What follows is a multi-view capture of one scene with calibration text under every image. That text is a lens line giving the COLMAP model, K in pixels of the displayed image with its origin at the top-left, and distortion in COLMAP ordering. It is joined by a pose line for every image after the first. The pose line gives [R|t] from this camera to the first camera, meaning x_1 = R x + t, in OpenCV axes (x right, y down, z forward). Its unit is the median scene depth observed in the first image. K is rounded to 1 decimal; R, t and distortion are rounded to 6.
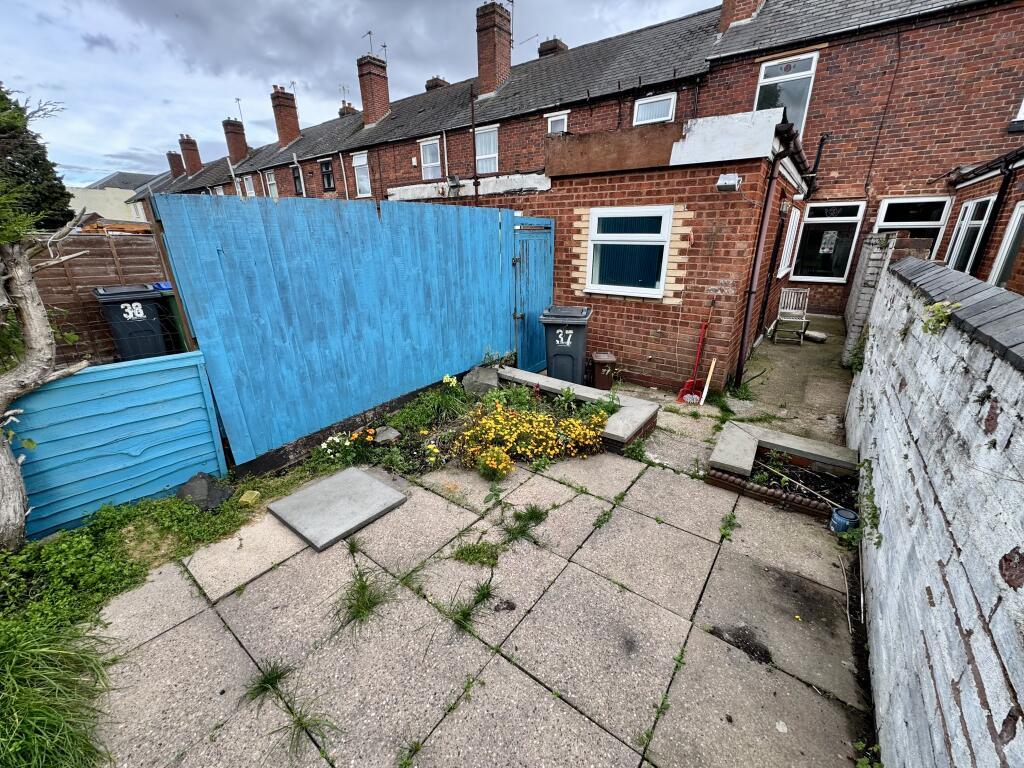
lens RADIAL K [[408.0, 0, 514.2], [0, 408.0, 383.3], [0, 0, 1]] dist [-0.001330, -0.000071]
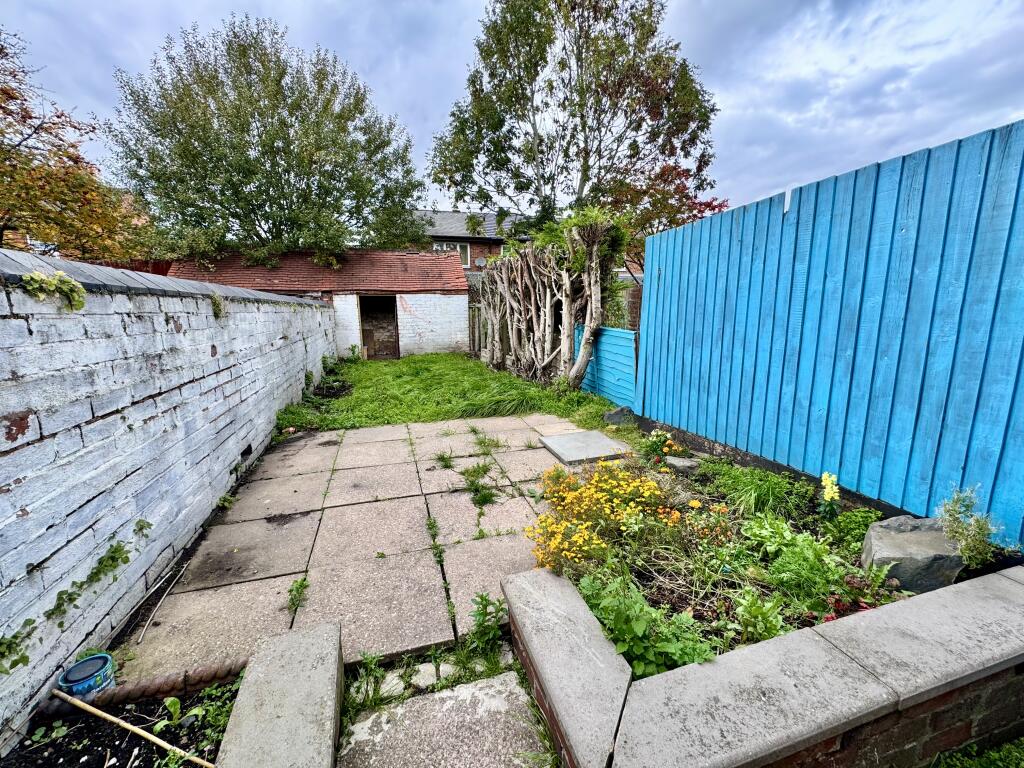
lens RADIAL K [[408.0, 0, 514.2], [0, 408.0, 383.3], [0, 0, 1]] dist [-0.001330, -0.000071]
pose [[-0.583532, 0.160297, -0.796113, 0.855933], [-0.261211, 0.891180, 0.370900, -0.383575], [0.768934, 0.424385, -0.478161, 1.552021]]
